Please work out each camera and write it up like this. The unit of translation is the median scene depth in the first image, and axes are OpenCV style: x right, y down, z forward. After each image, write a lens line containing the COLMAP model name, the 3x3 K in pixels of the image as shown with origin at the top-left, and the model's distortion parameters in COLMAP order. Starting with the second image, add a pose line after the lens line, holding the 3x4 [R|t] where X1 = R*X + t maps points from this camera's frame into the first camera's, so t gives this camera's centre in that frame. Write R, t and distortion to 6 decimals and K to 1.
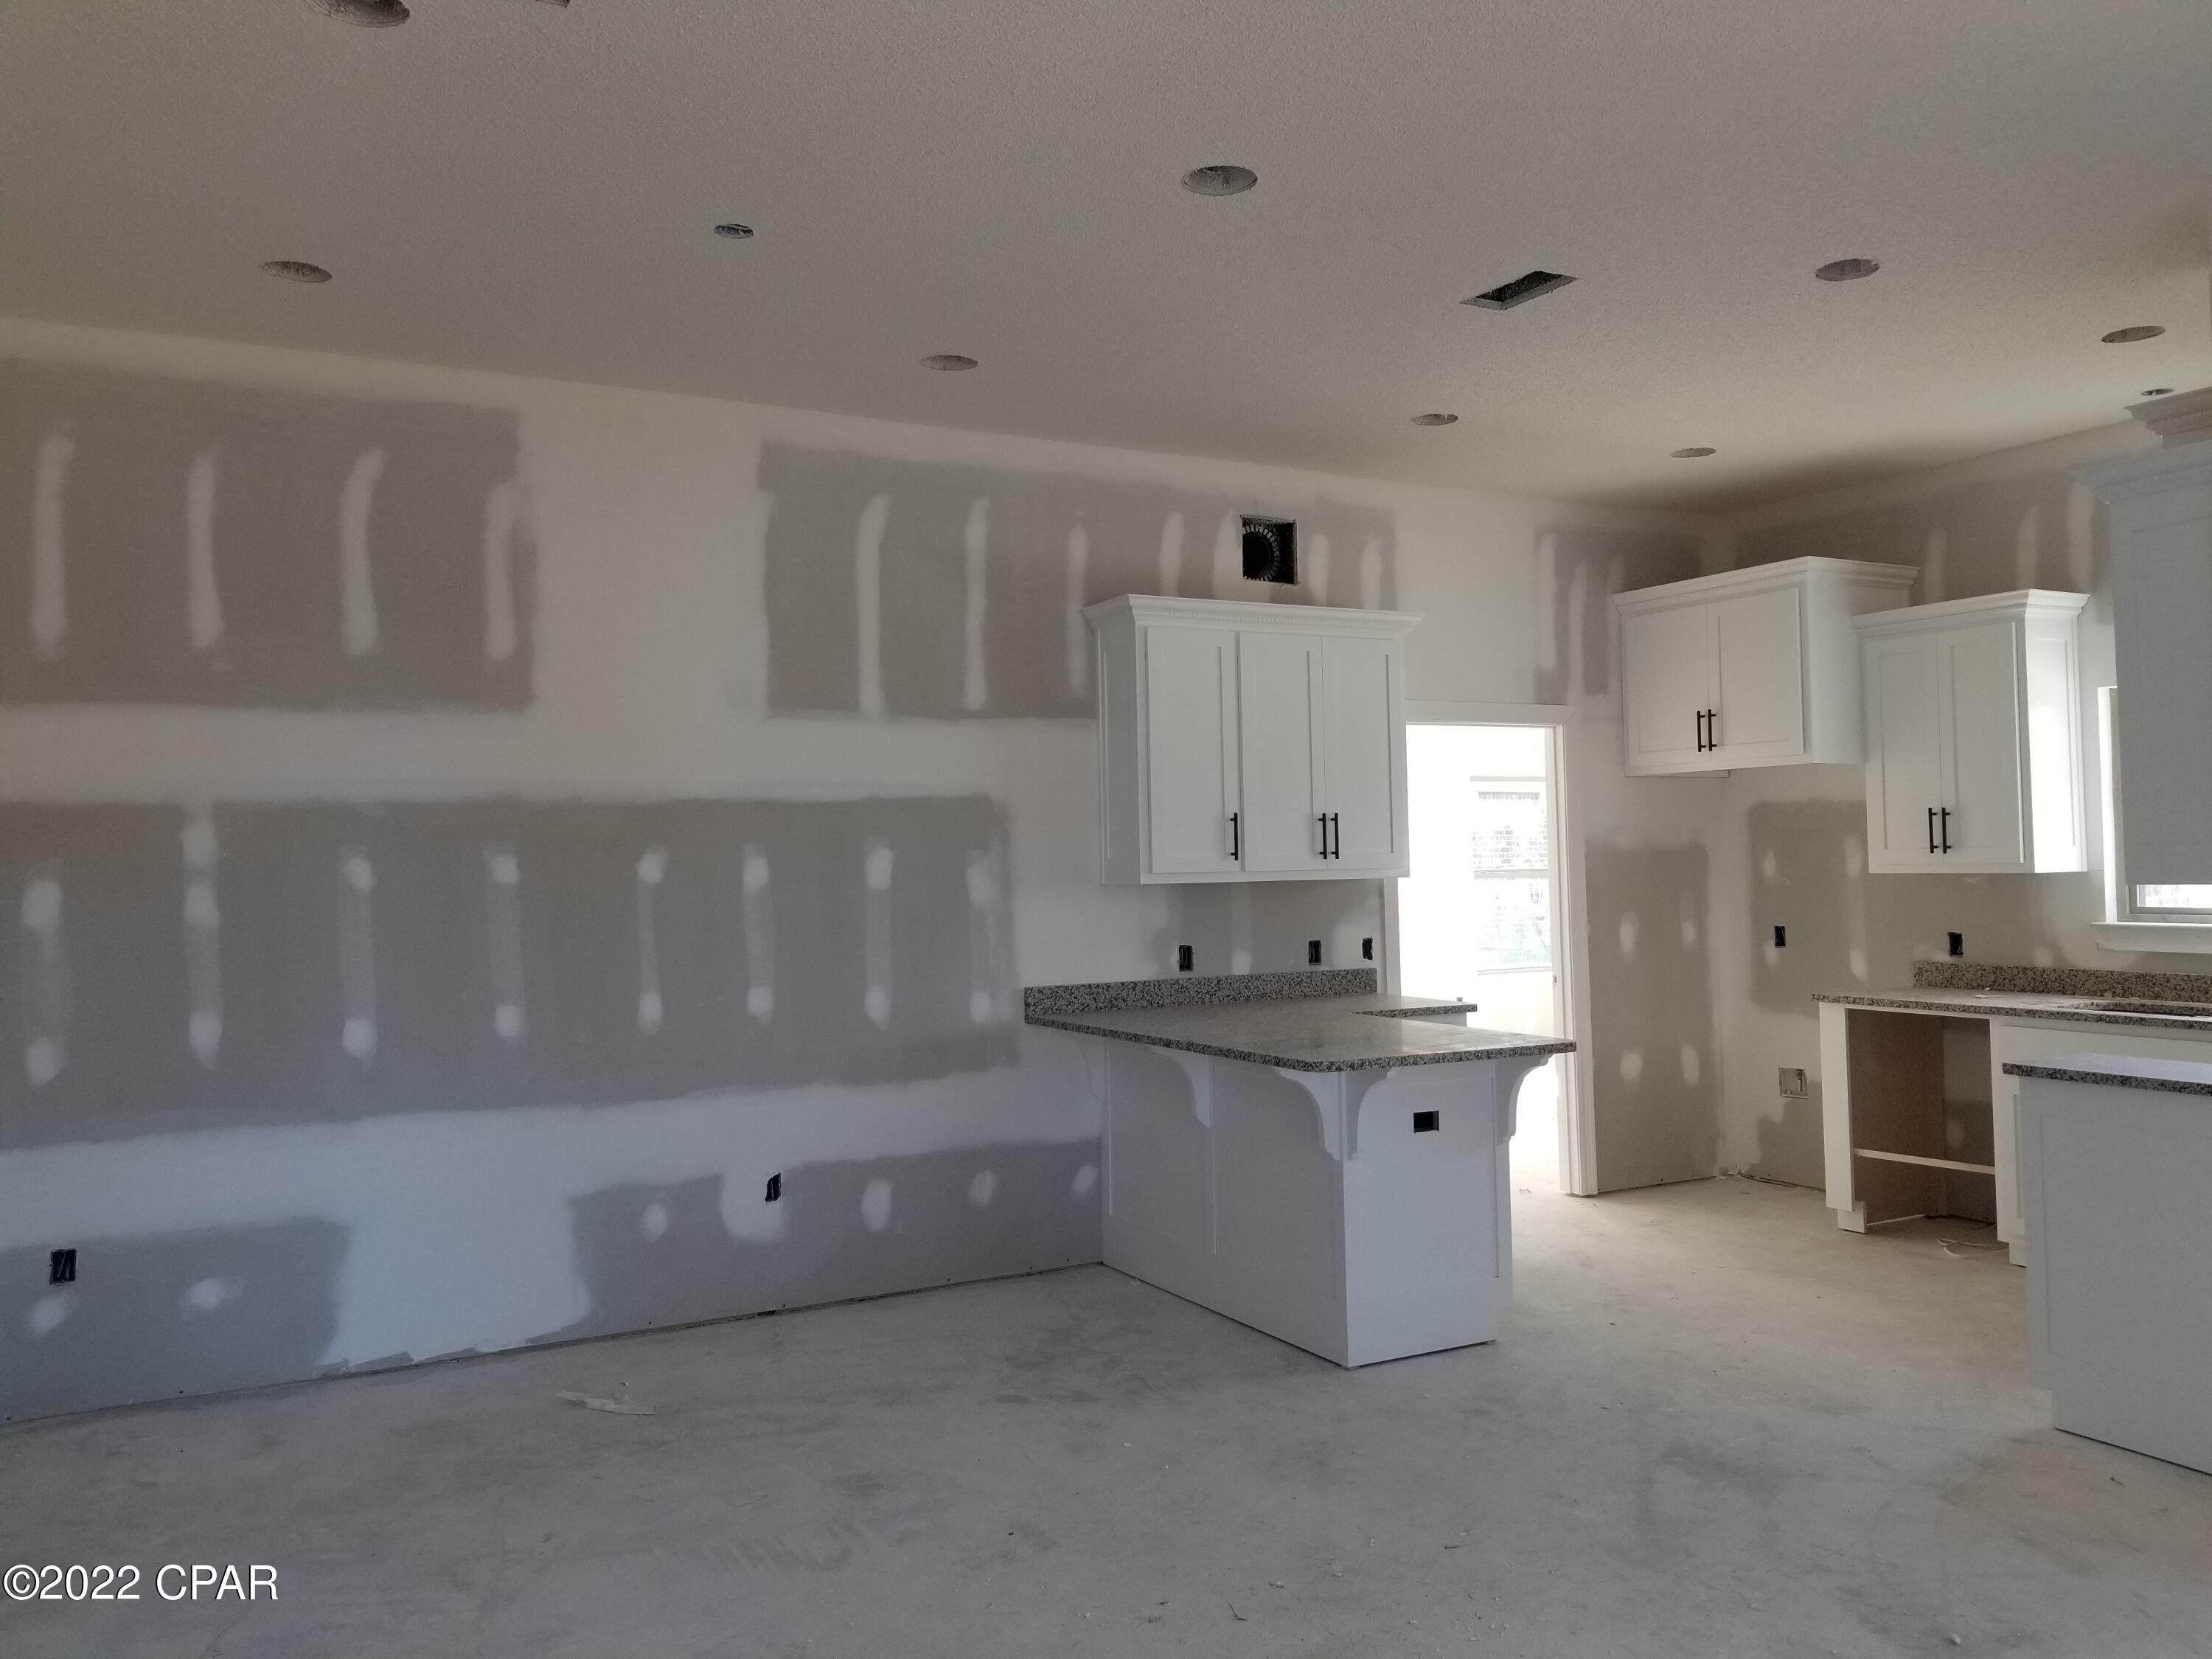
lens RADIAL K [[1684.4, 0, 1128.8], [0, 1684.4, 798.0], [0, 0, 1]] dist [0.099485, -0.162230]
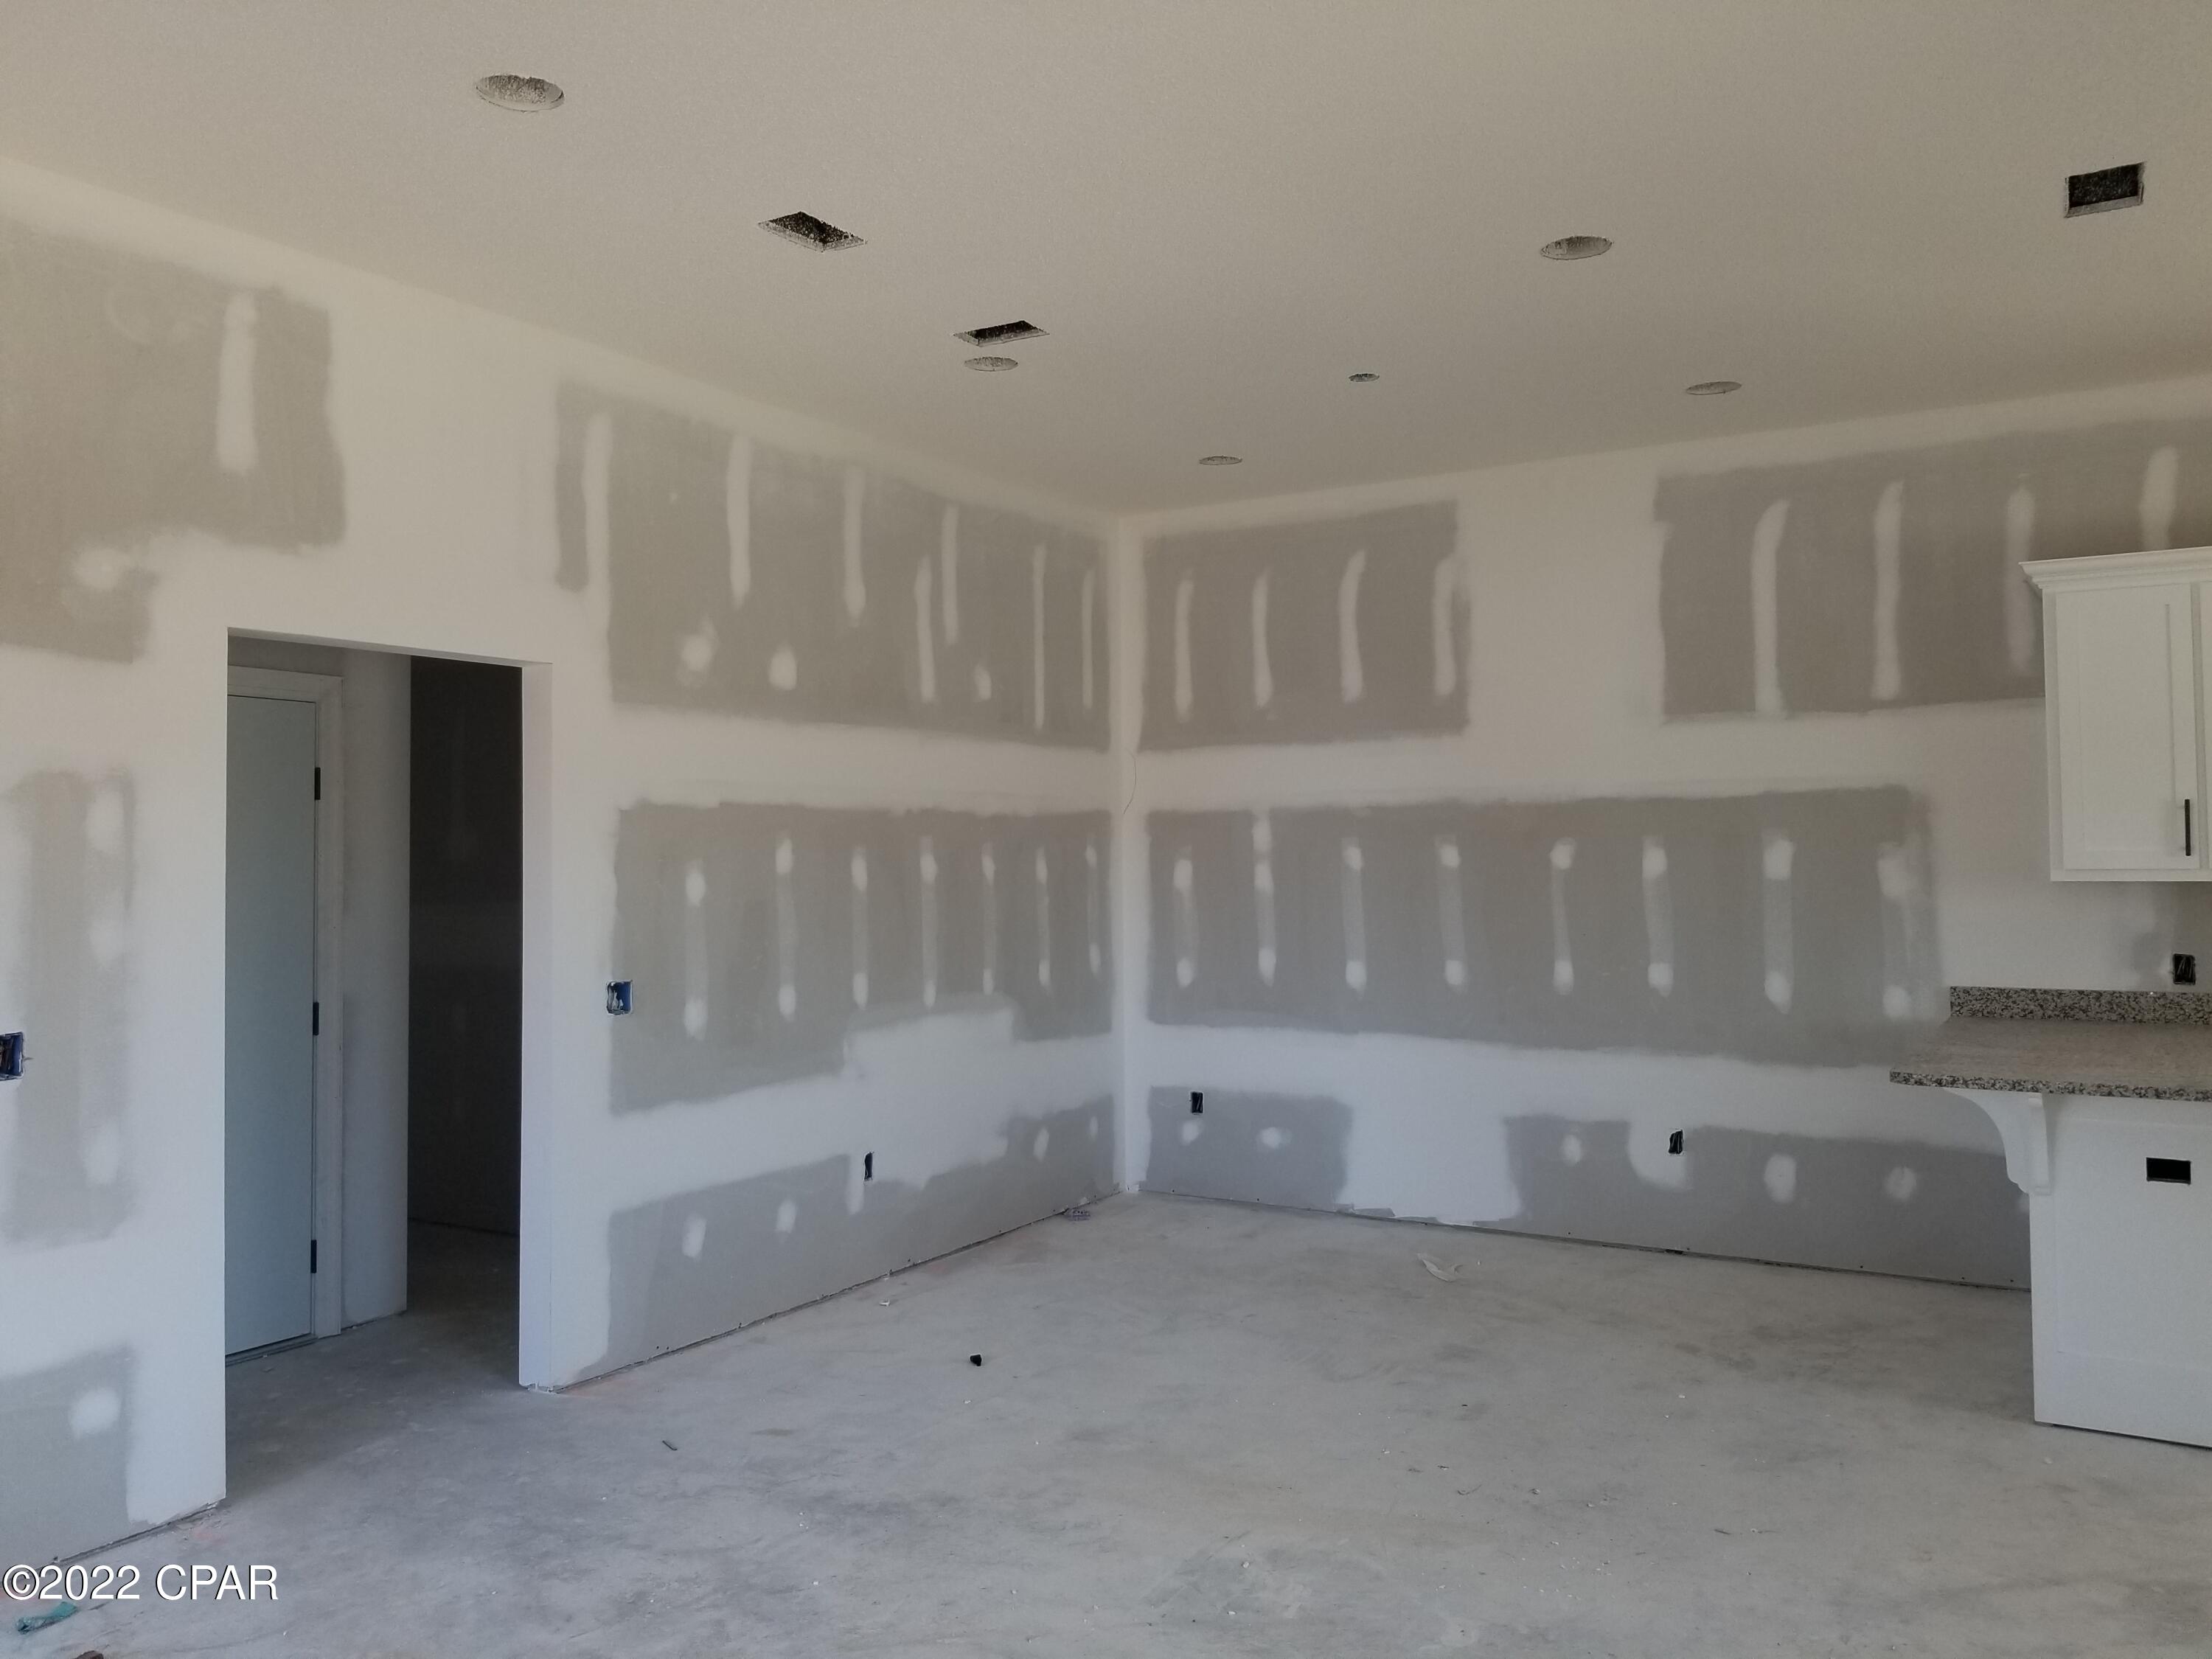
lens RADIAL K [[1684.4, 0, 1128.8], [0, 1684.4, 798.0], [0, 0, 1]] dist [0.099485, -0.162230]
pose [[0.519385, -0.017375, -0.854364, 0.527293], [0.029642, 0.999558, -0.002308, -0.005688], [0.854026, -0.024127, 0.519670, 0.103423]]
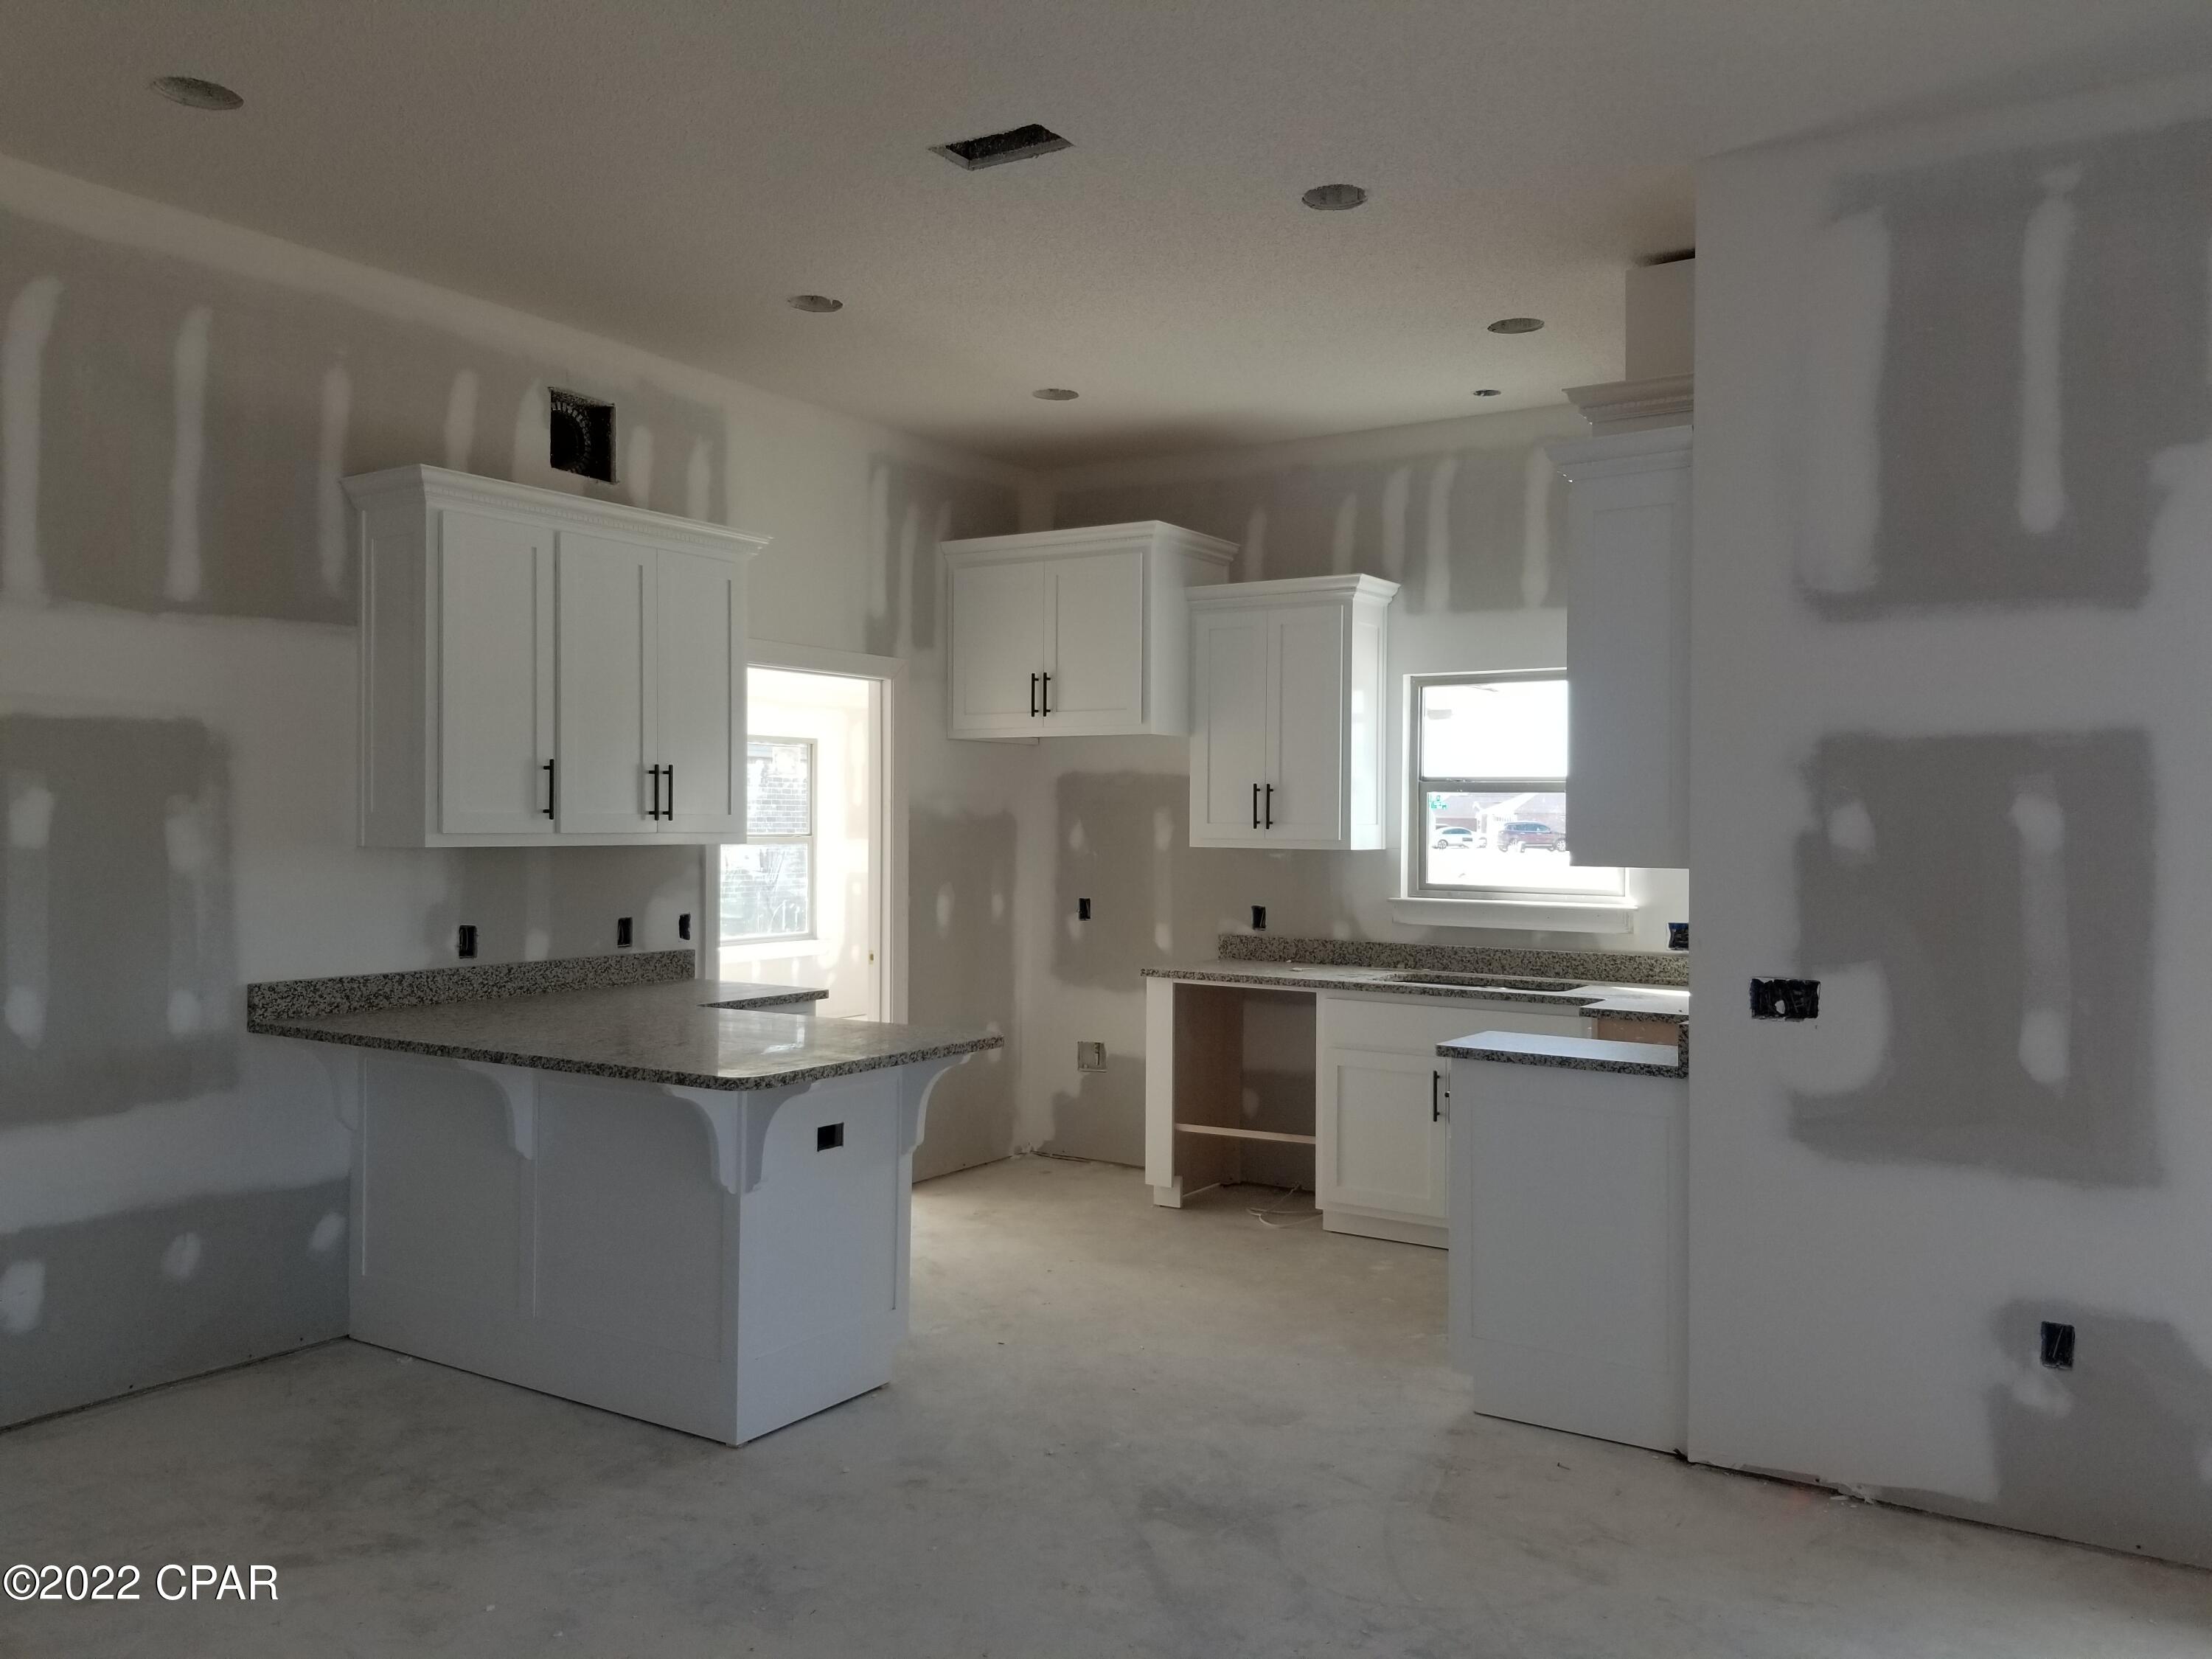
lens RADIAL K [[1696.4, 0, 1106.0], [0, 1696.4, 829.5], [0, 0, 1]] dist [0.089296, -0.172398]
pose [[0.881510, 0.022584, 0.471625, -0.086823], [-0.041444, 0.998701, 0.029639, 0.007185], [-0.470343, -0.045673, 0.881301, 0.167015]]
